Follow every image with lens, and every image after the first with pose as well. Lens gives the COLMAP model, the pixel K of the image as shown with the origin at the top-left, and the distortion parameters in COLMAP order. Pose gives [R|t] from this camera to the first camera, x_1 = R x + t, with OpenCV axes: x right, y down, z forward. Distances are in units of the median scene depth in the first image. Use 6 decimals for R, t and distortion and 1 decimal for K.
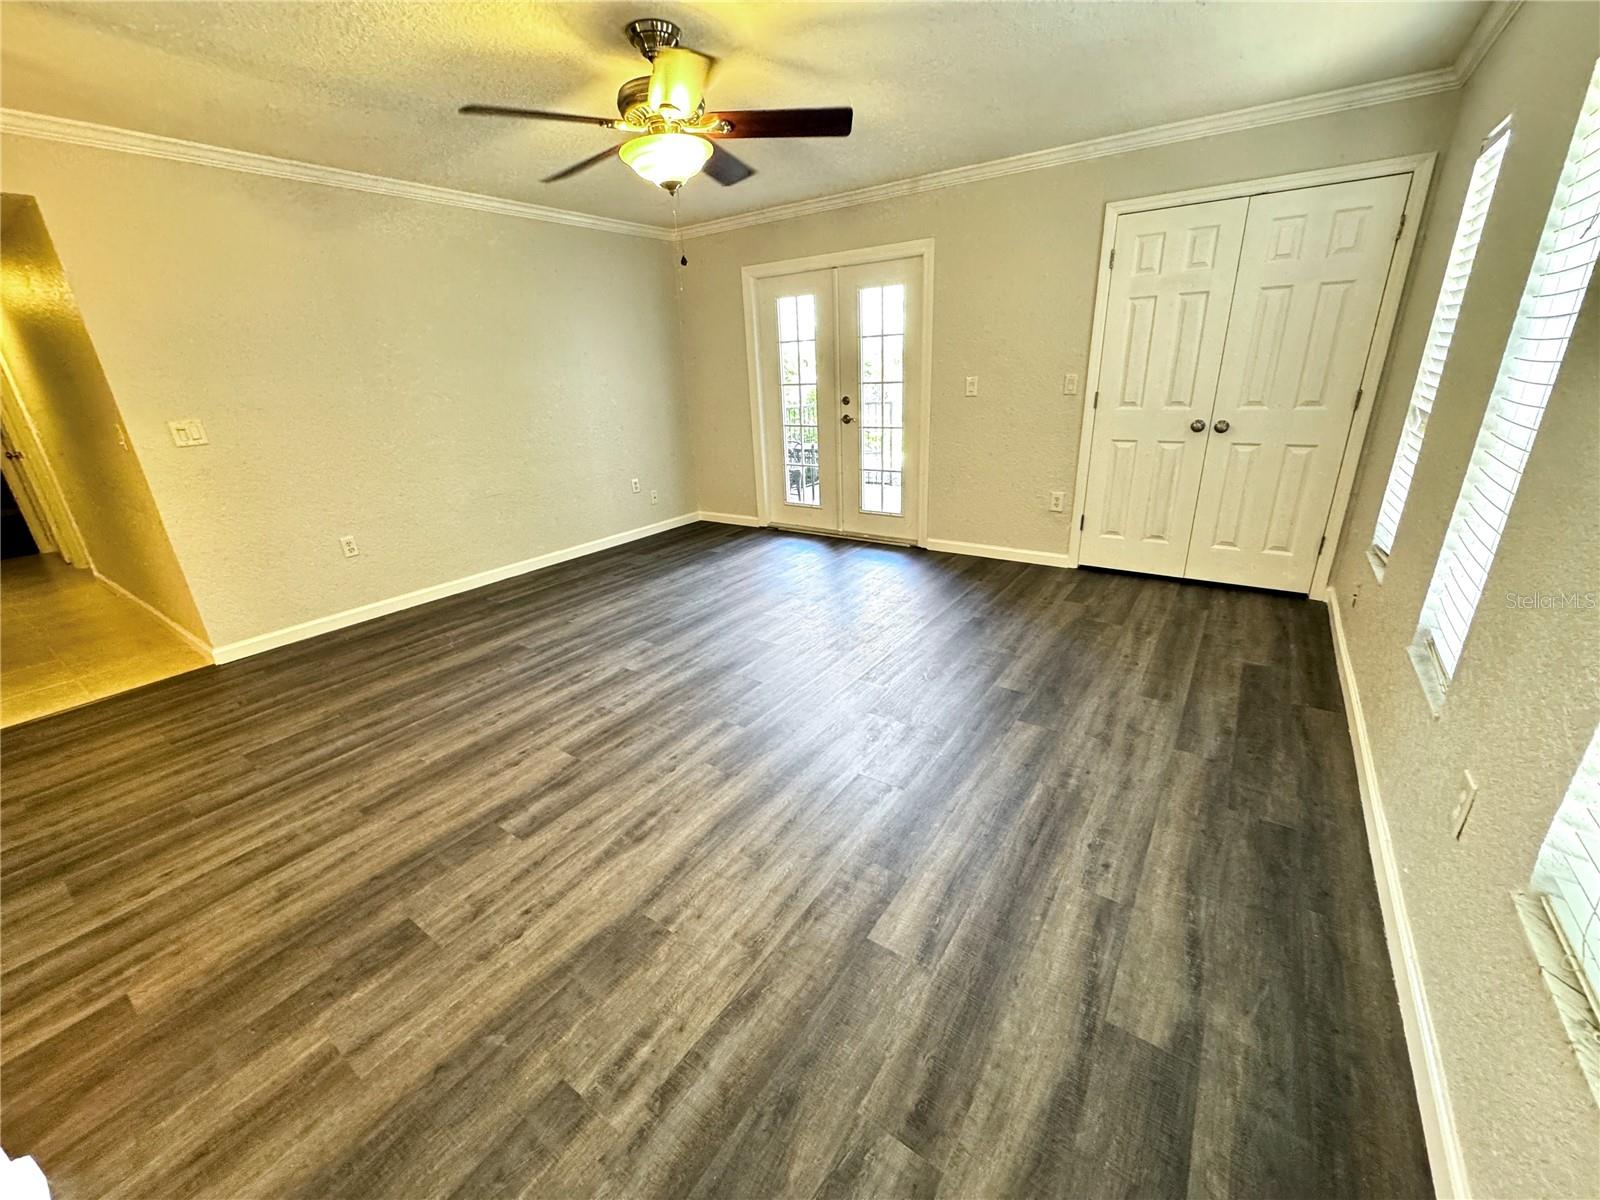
lens RADIAL K [[642.1, 0, 791.5], [0, 642.1, 597.2], [0, 0, 1]] dist [-0.003972, 0.000503]
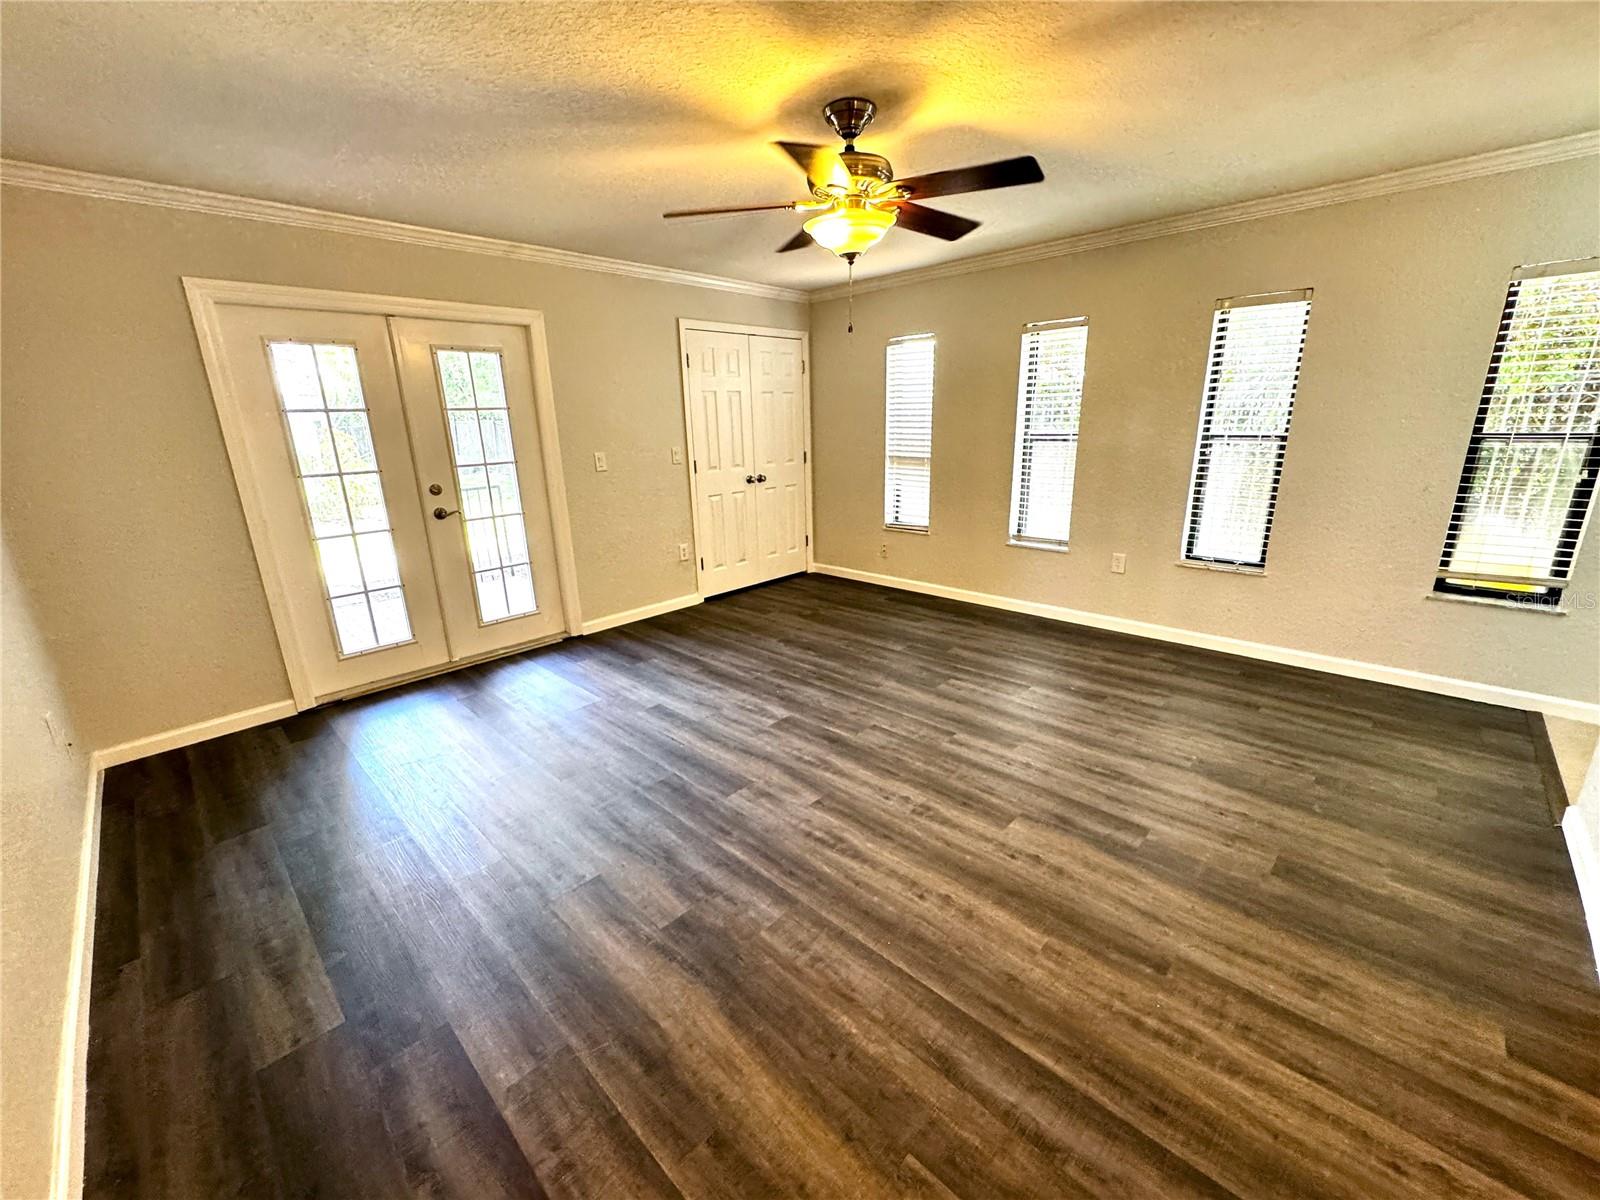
lens RADIAL K [[642.1, 0, 805.0], [0, 642.1, 598.4], [0, 0, 1]] dist [-0.003972, 0.000503]
pose [[0.149283, -0.233184, 0.960906, -1.147552], [0.358059, 0.918591, 0.167288, -0.305369], [-0.921688, 0.319087, 0.220624, 0.906193]]
